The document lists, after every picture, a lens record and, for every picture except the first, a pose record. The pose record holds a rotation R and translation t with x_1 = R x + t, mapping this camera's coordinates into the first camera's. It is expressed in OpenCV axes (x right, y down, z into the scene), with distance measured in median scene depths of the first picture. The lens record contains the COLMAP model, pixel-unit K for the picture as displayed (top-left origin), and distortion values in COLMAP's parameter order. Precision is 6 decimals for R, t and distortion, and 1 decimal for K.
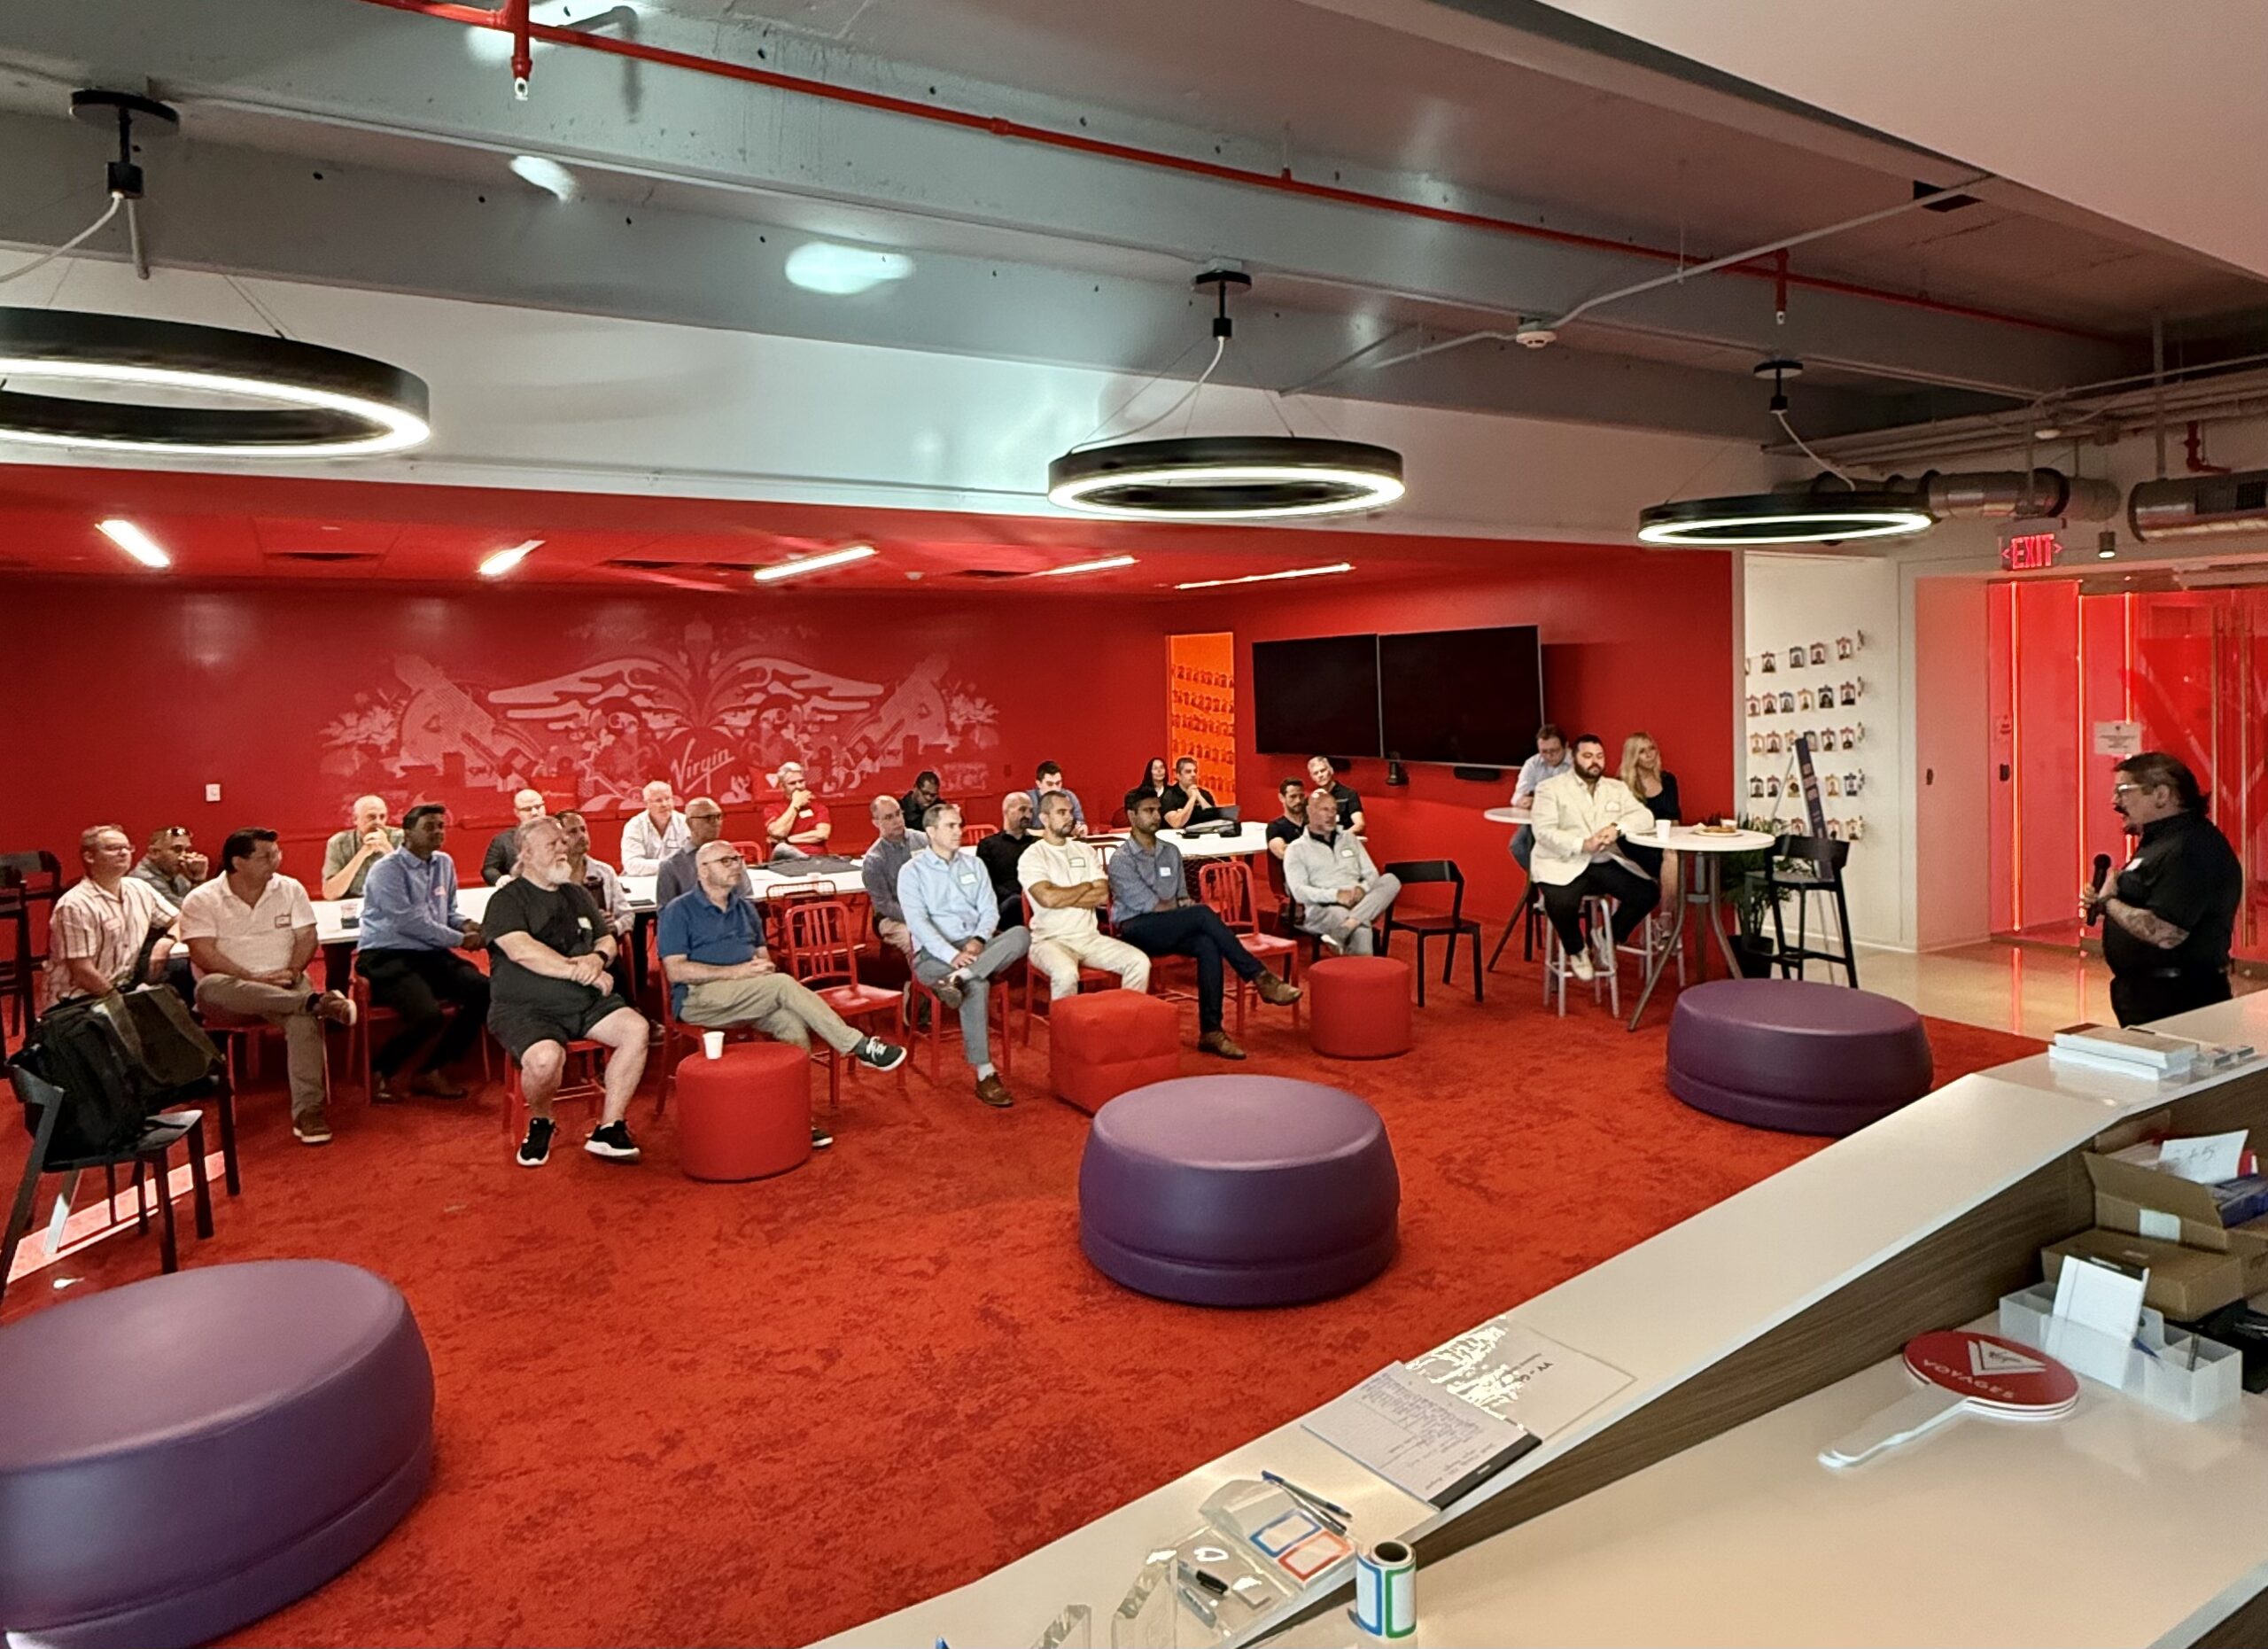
lens RADIAL K [[1426.7, 0, 1134.0], [0, 1426.7, 824.5], [0, 0, 1]] dist [0.002335, -0.000017]
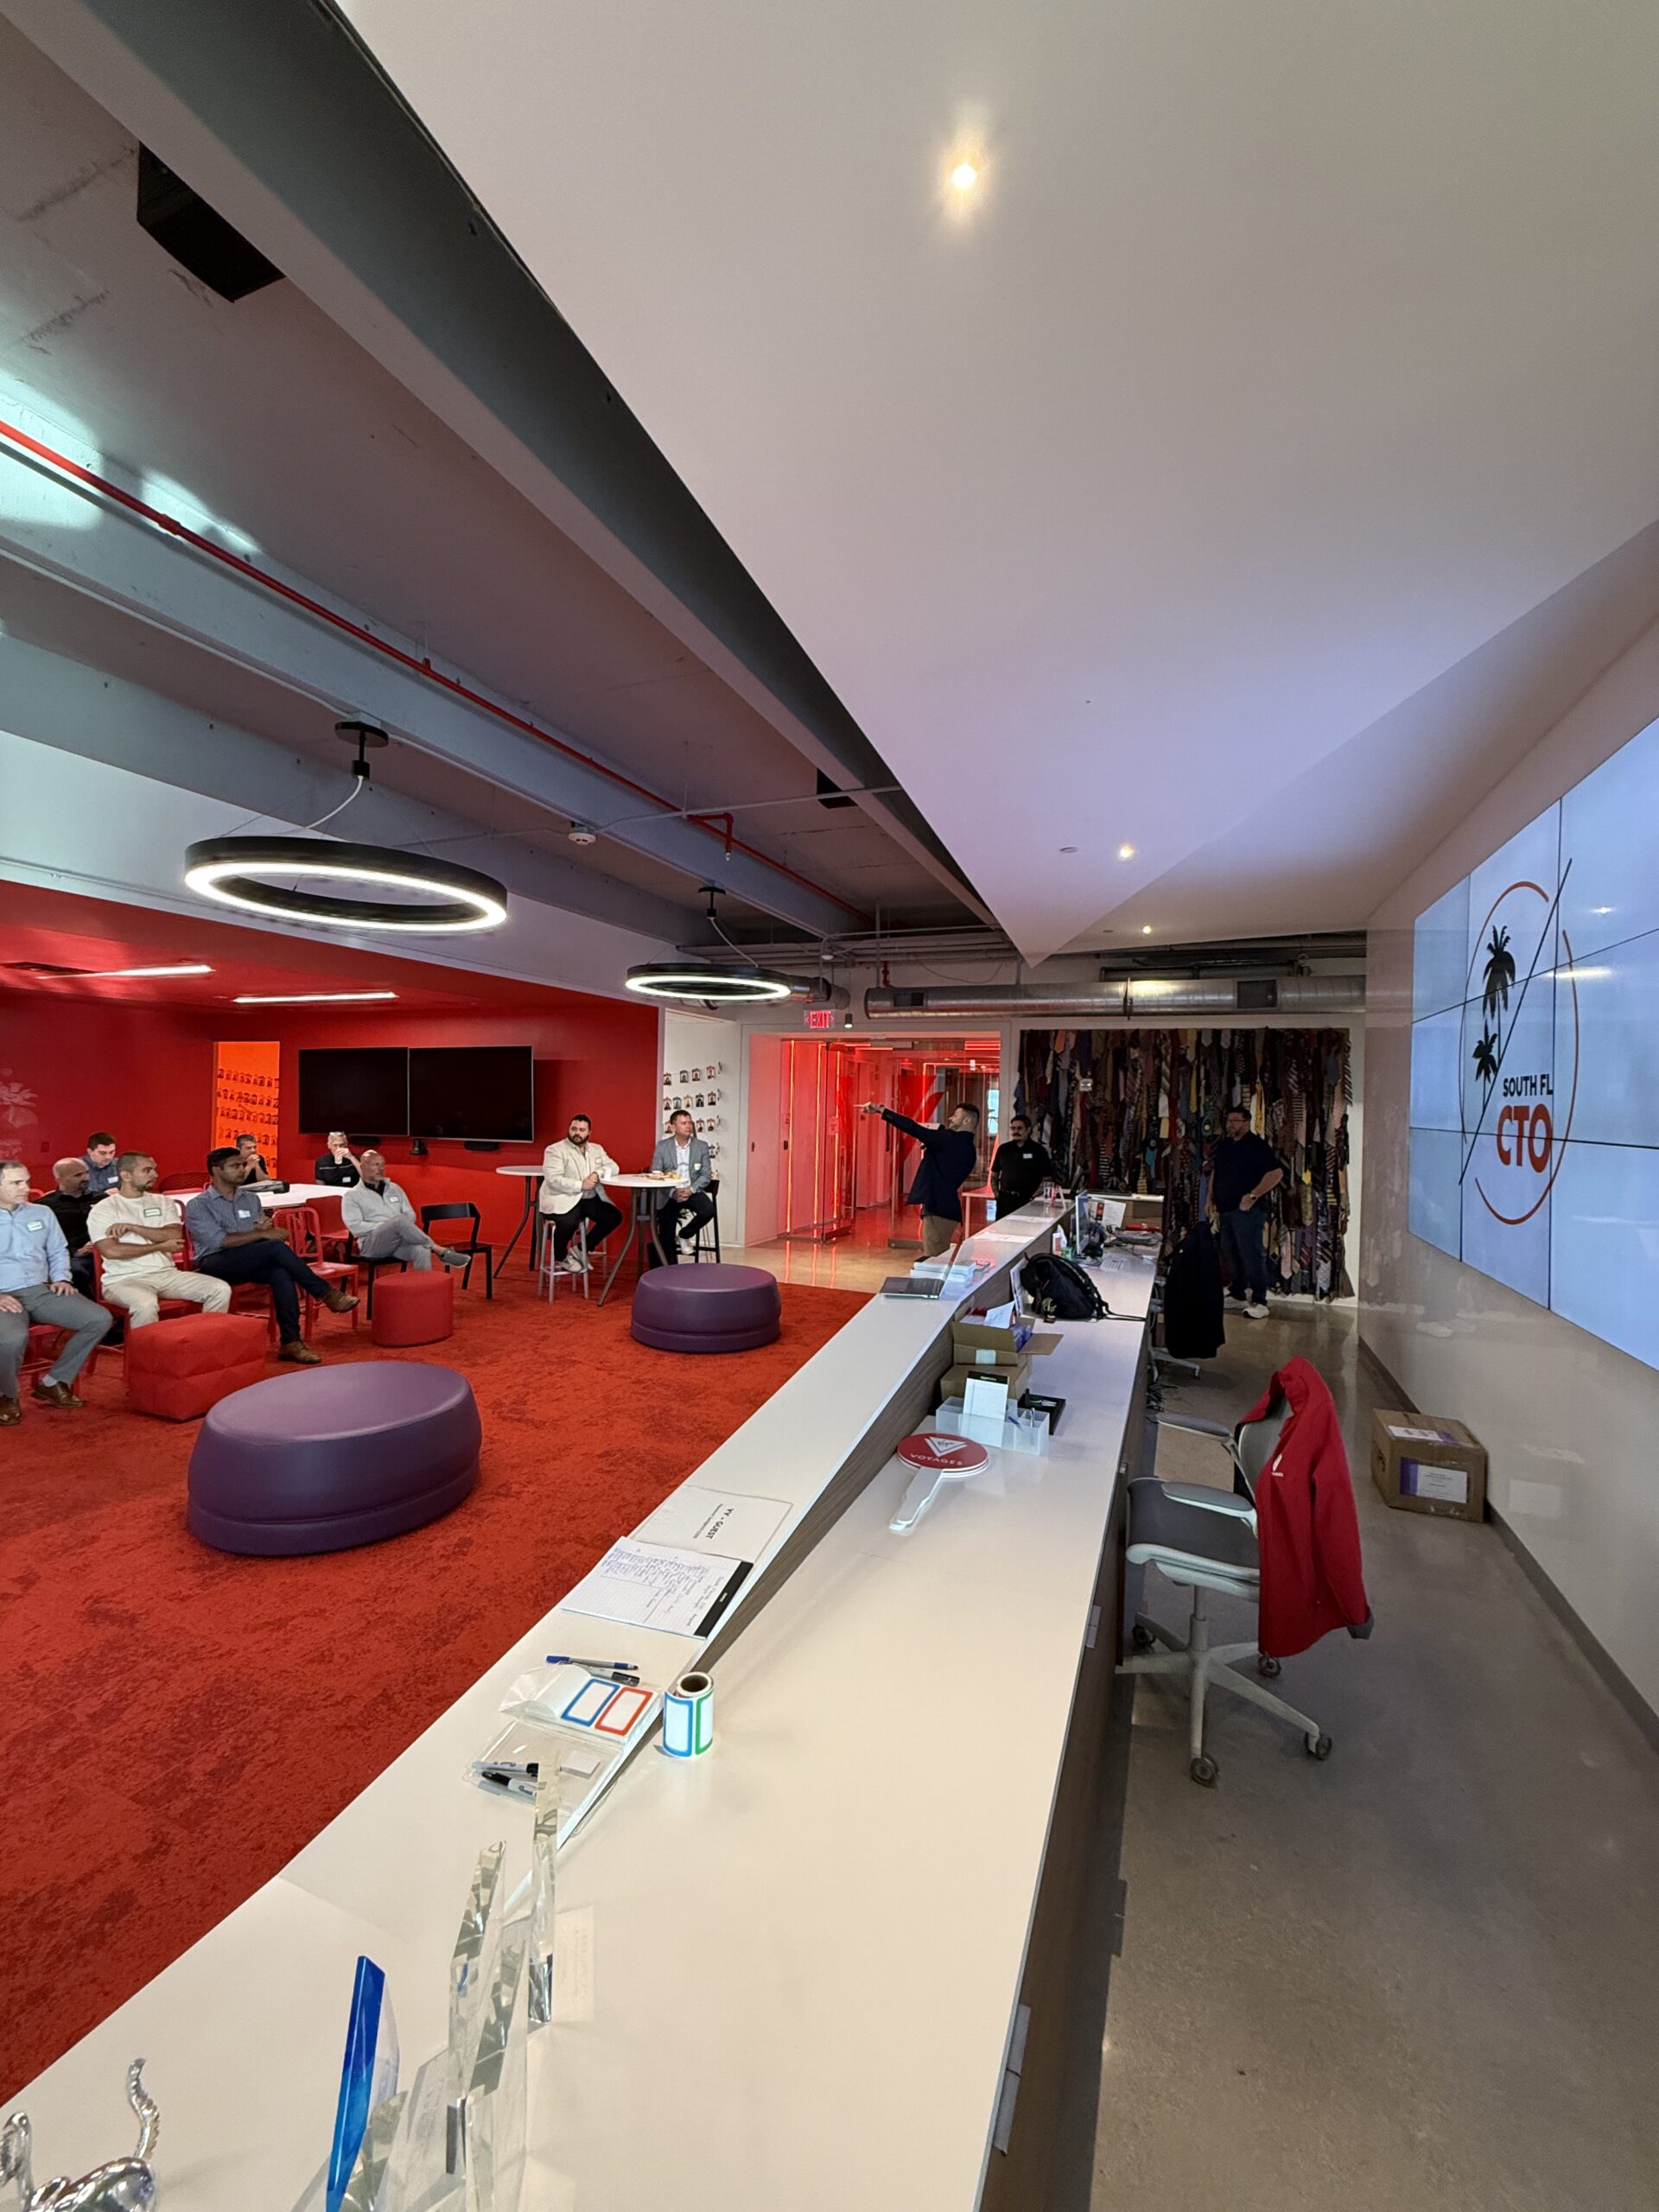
lens RADIAL K [[886.0, 0, 829.7], [0, 886.0, 1146.7], [0, 0, 1]] dist [0.000151, 0.000117]
pose [[0.793027, 0.008360, 0.609129, -0.059020], [0.022504, 0.998821, -0.043007, 0.022547], [-0.608770, 0.047814, 0.791904, 0.085478]]
